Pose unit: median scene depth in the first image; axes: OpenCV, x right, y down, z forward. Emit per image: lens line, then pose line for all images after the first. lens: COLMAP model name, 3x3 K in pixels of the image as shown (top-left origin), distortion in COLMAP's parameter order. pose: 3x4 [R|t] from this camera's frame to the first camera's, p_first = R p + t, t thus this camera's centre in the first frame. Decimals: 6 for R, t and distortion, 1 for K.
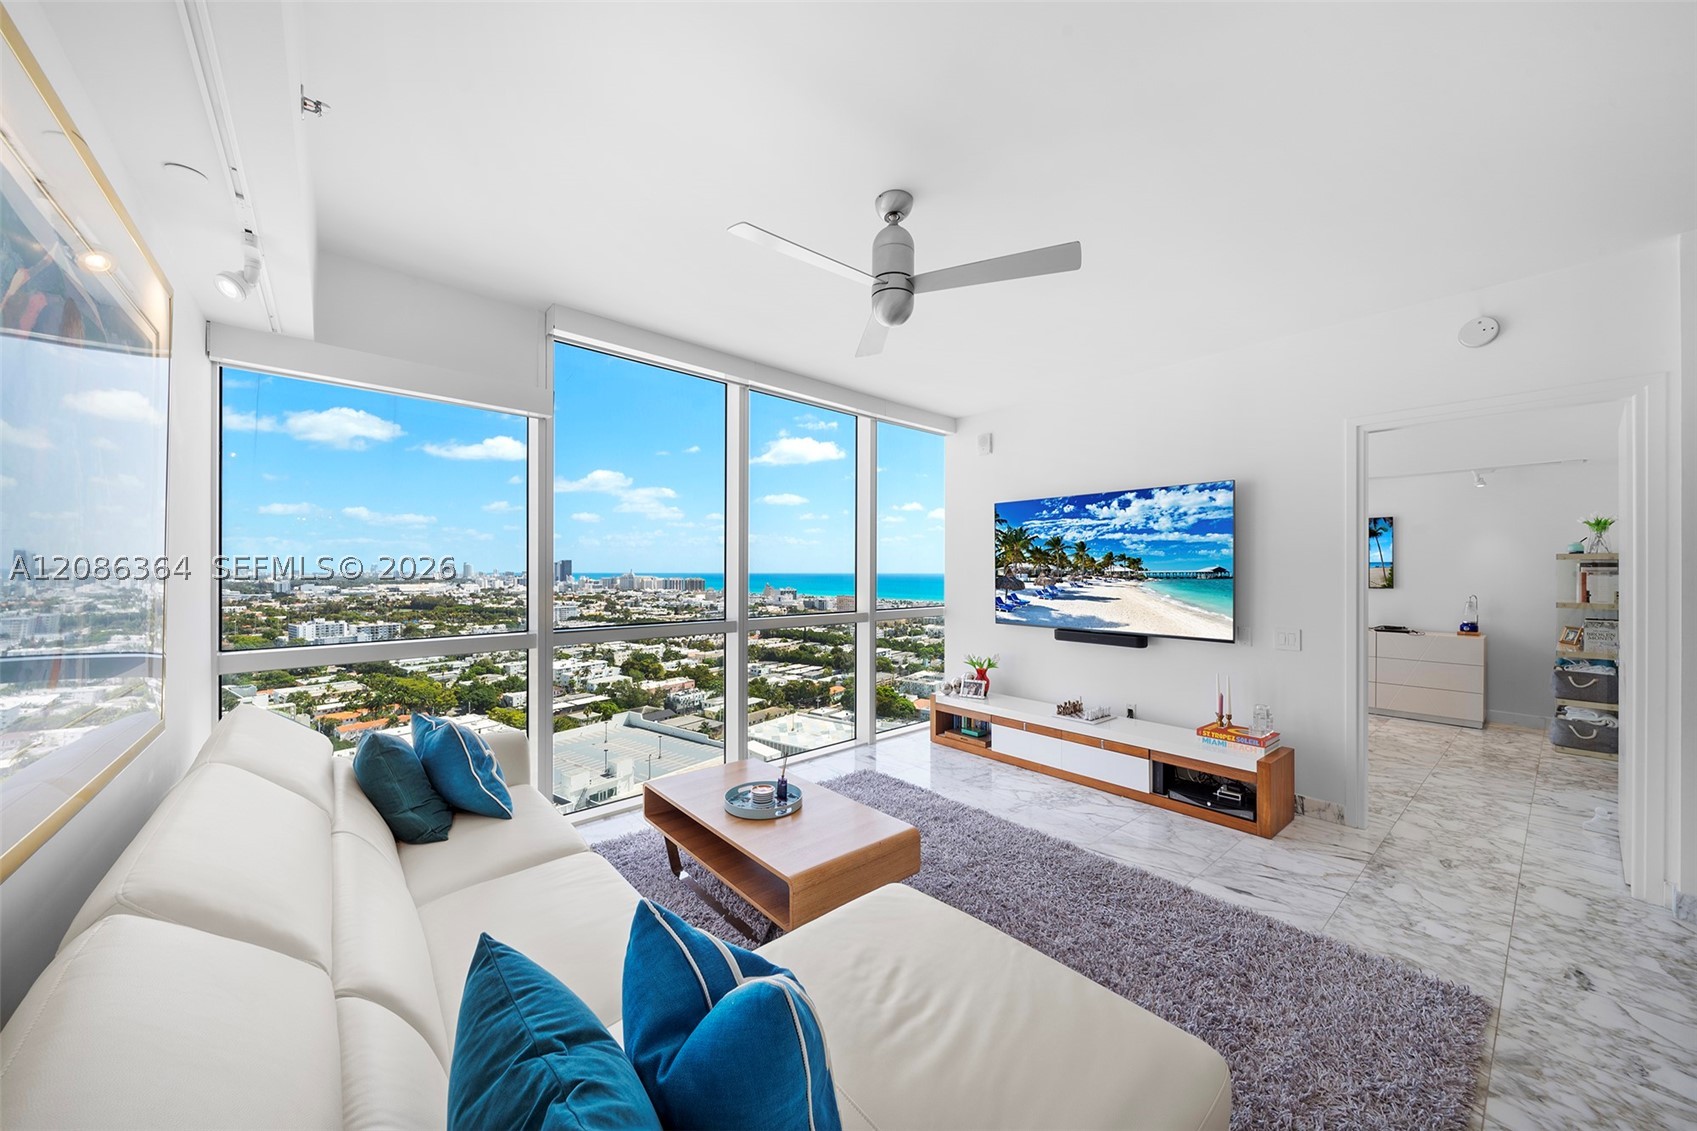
lens RADIAL K [[603.8, 0, 836.0], [0, 603.8, 570.0], [0, 0, 1]] dist [-0.005574, -0.000138]
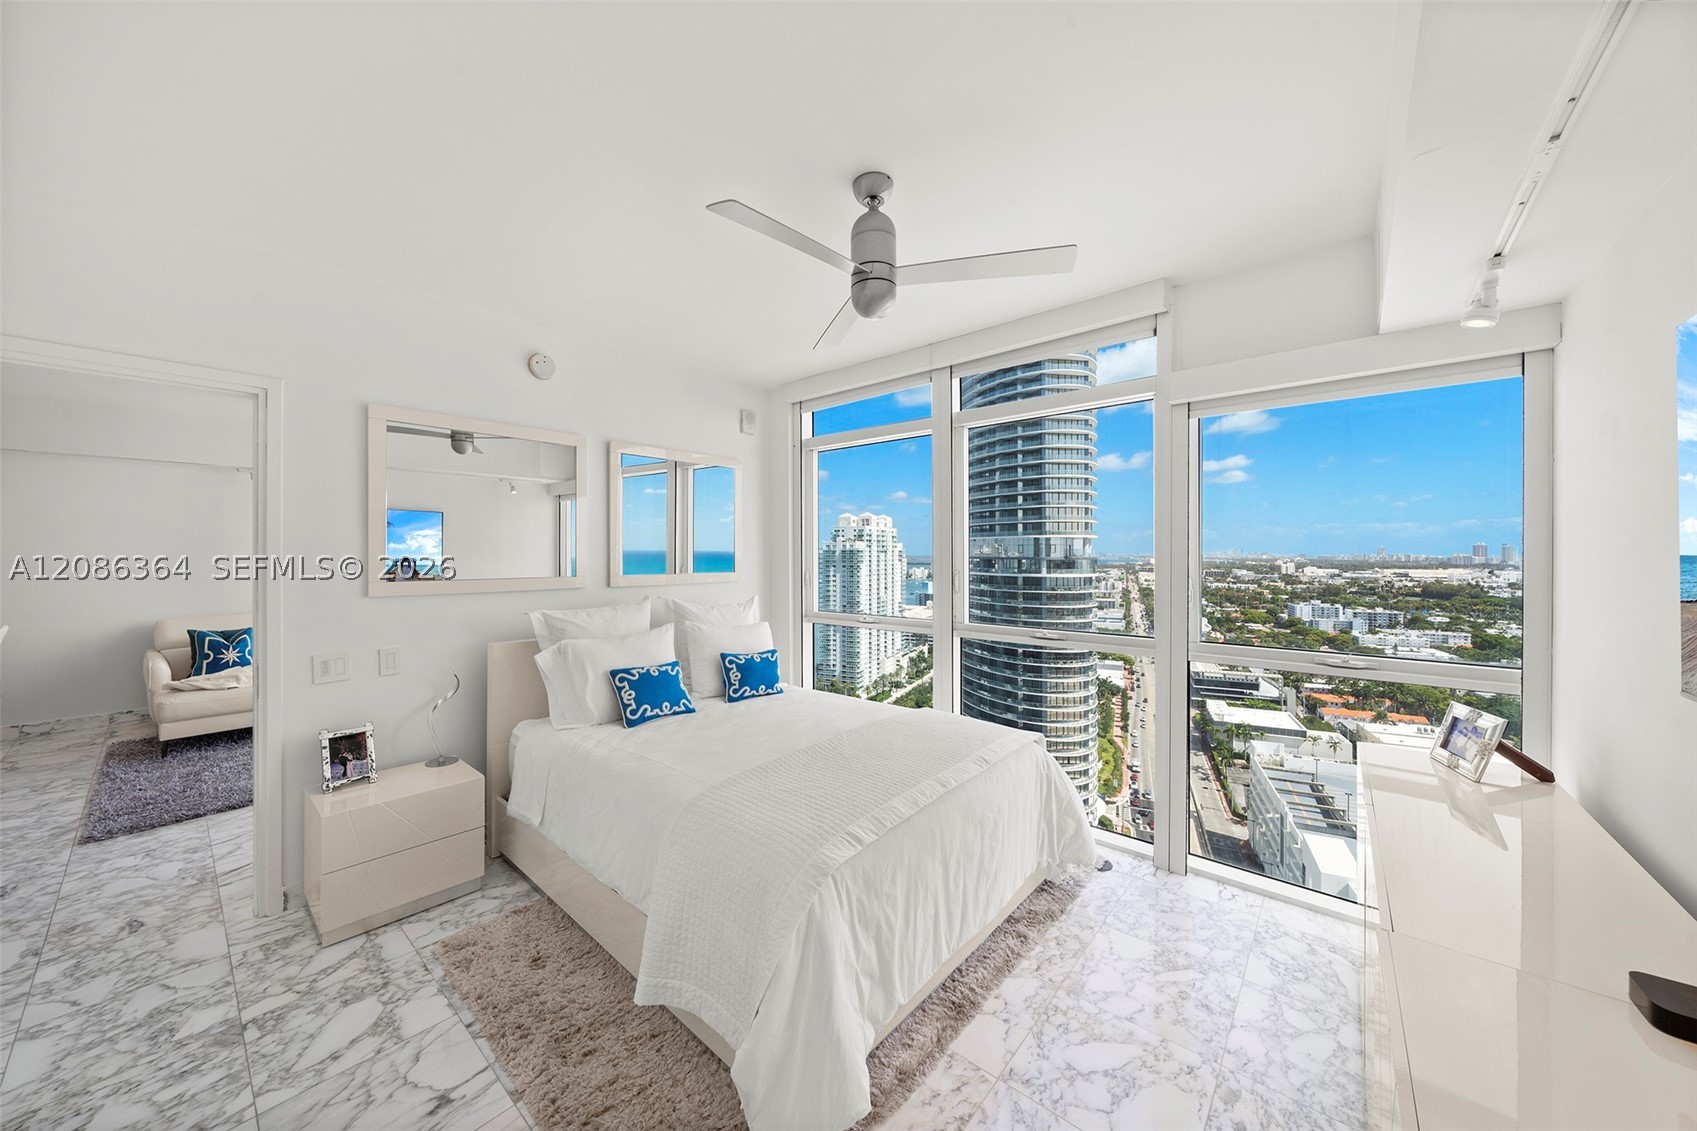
lens RADIAL K [[589.9, 0, 831.4], [0, 589.9, 552.5], [0, 0, 1]] dist [-0.004827, -0.000119]
pose [[0.161629, -0.003175, -0.986846, 1.211888], [0.001642, 0.999994, -0.002948, -0.019143], [0.986850, -0.001144, 0.161633, 1.117652]]
